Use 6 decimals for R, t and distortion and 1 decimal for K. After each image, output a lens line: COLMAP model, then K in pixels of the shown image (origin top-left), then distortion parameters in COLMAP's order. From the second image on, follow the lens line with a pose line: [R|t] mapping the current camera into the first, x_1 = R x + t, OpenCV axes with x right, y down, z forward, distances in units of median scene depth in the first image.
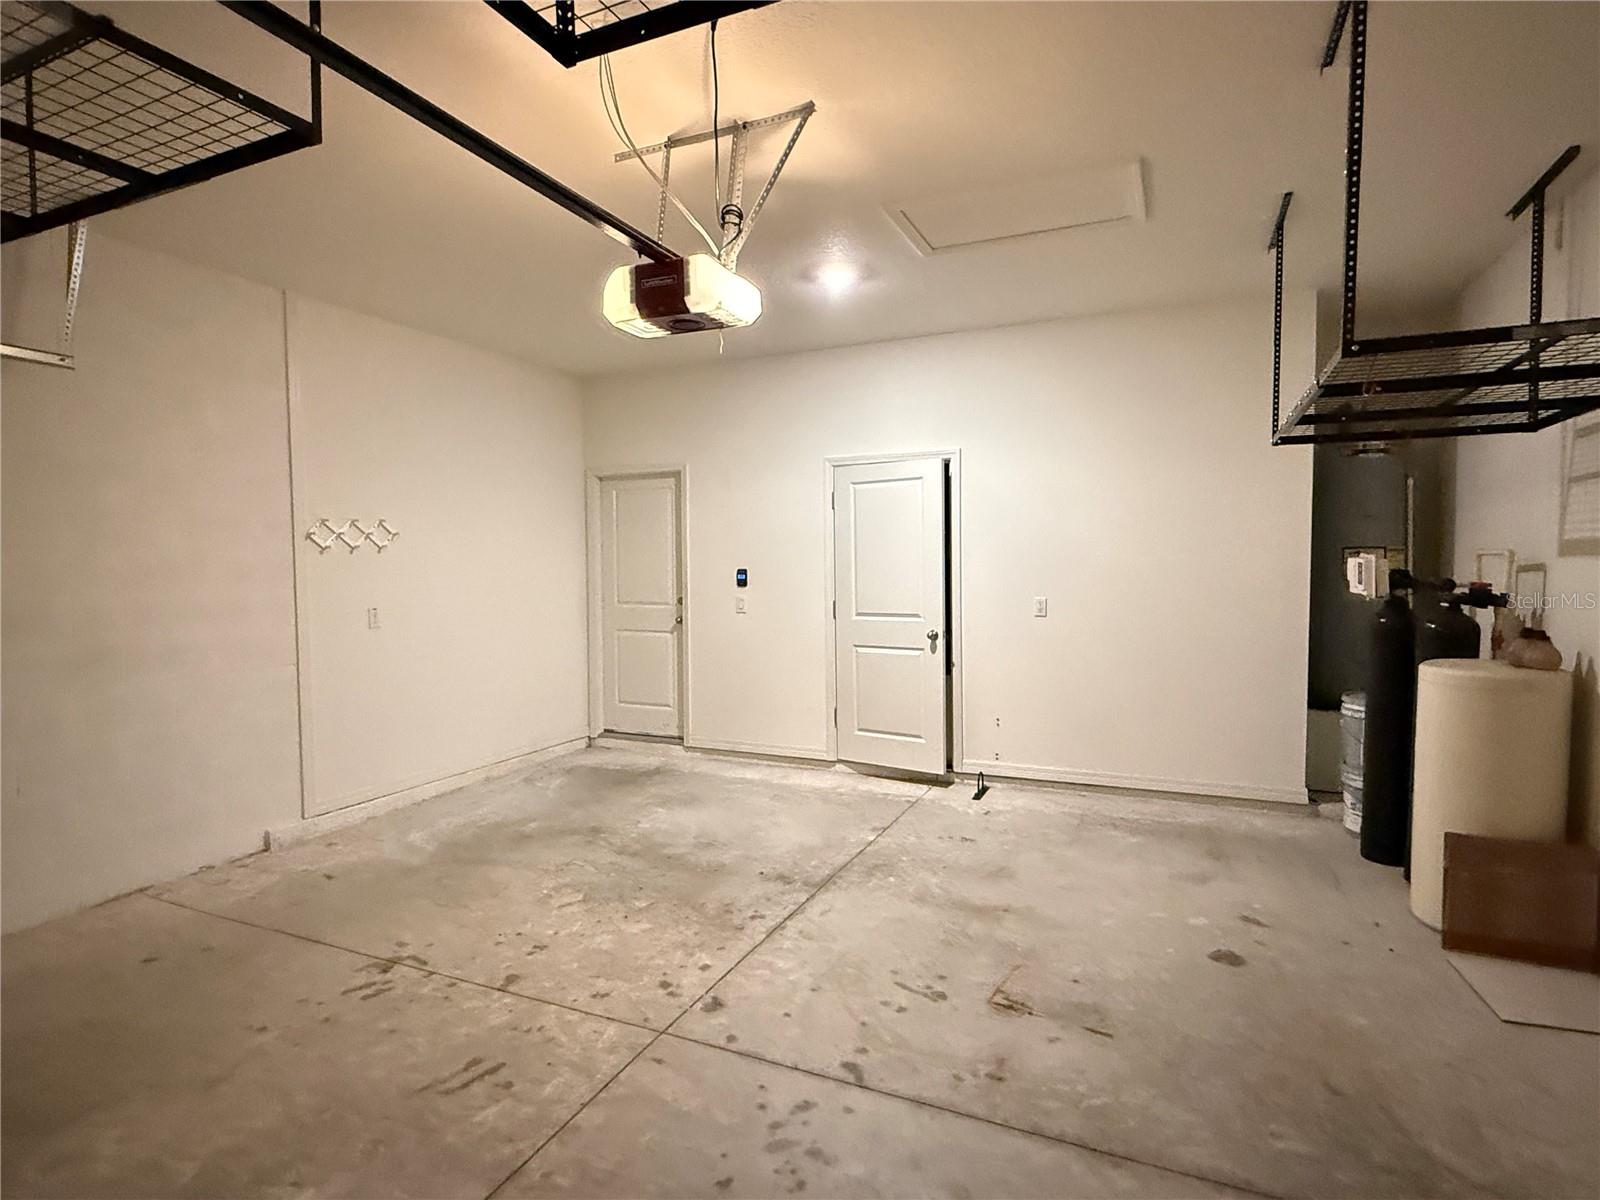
lens RADIAL K [[858.6, 0, 793.6], [0, 858.6, 600.9], [0, 0, 1]] dist [-0.000472, 0.000034]
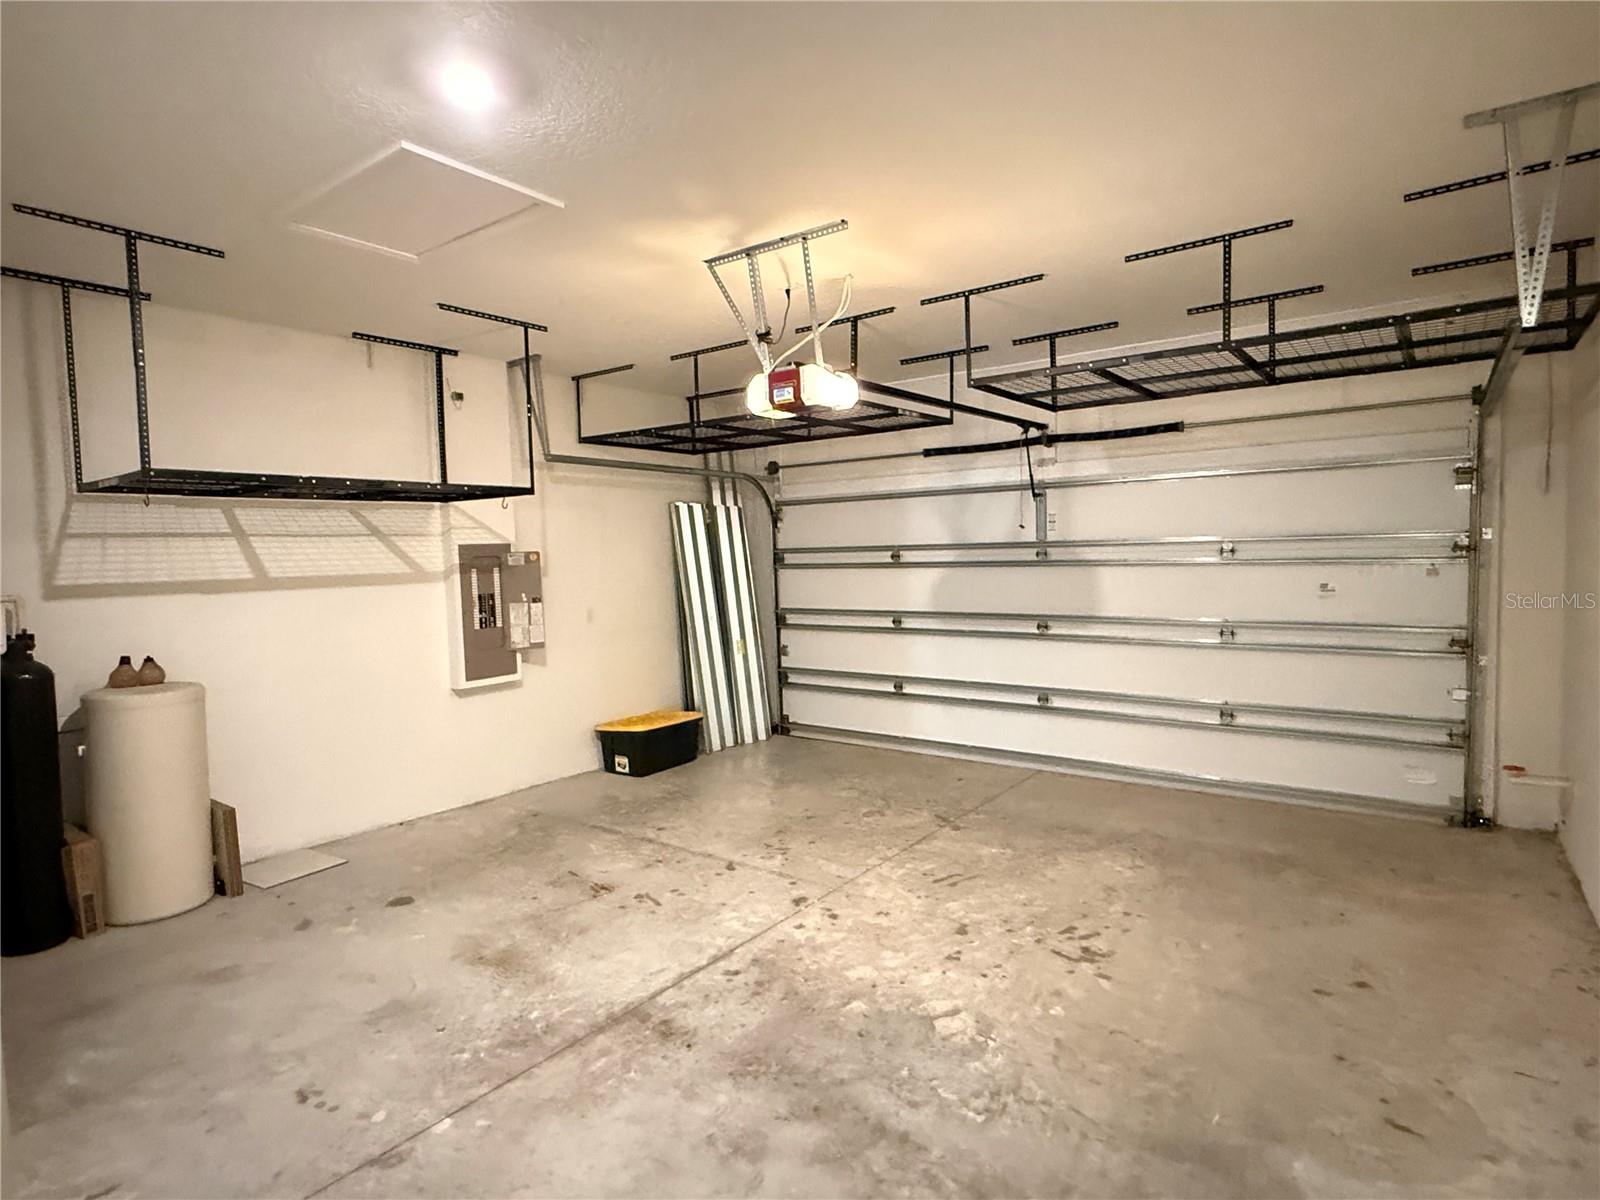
lens RADIAL K [[858.6, 0, 799.6], [0, 858.6, 601.0], [0, 0, 1]] dist [-0.000472, 0.000034]
pose [[-0.977661, 0.021392, 0.209097, -0.335231], [0.043832, 0.993685, 0.103286, -0.129280], [-0.205567, 0.110144, -0.972425, 1.955709]]
